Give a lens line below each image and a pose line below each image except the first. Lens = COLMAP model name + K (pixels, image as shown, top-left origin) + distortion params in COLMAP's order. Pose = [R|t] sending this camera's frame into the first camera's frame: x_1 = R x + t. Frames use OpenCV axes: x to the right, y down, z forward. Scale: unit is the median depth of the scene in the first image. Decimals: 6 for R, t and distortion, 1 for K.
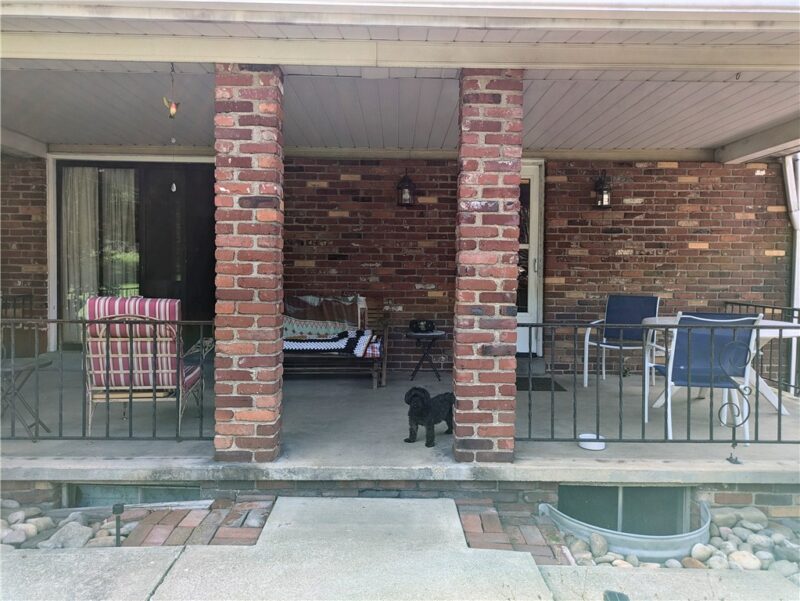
lens RADIAL K [[575.3, 0, 402.4], [0, 575.3, 277.7], [0, 0, 1]] dist [0.004475, 0.000709]
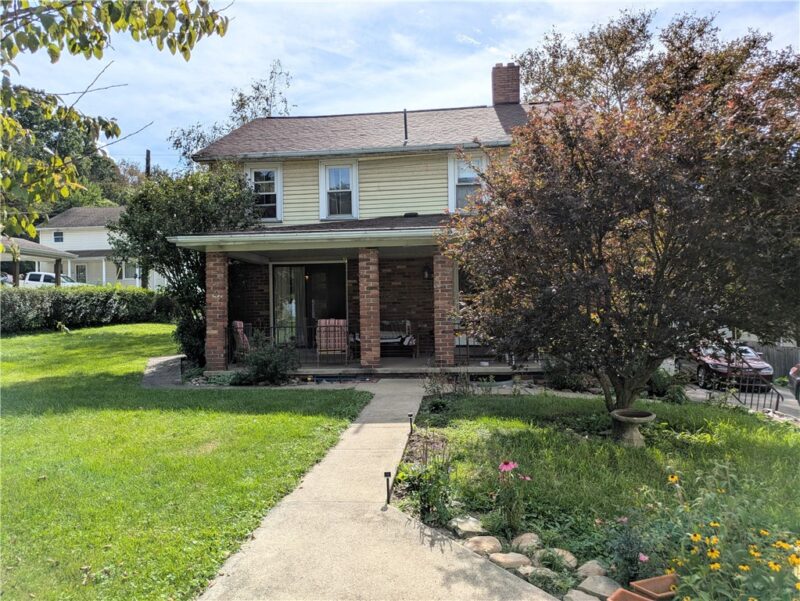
lens RADIAL K [[575.3, 0, 402.4], [0, 575.3, 277.7], [0, 0, 1]] dist [0.004475, 0.000709]
pose [[0.994203, -0.037773, -0.100664, 0.246816], [0.030529, 0.996897, -0.072554, 0.051484], [0.103092, 0.069061, 0.992271, -2.179384]]
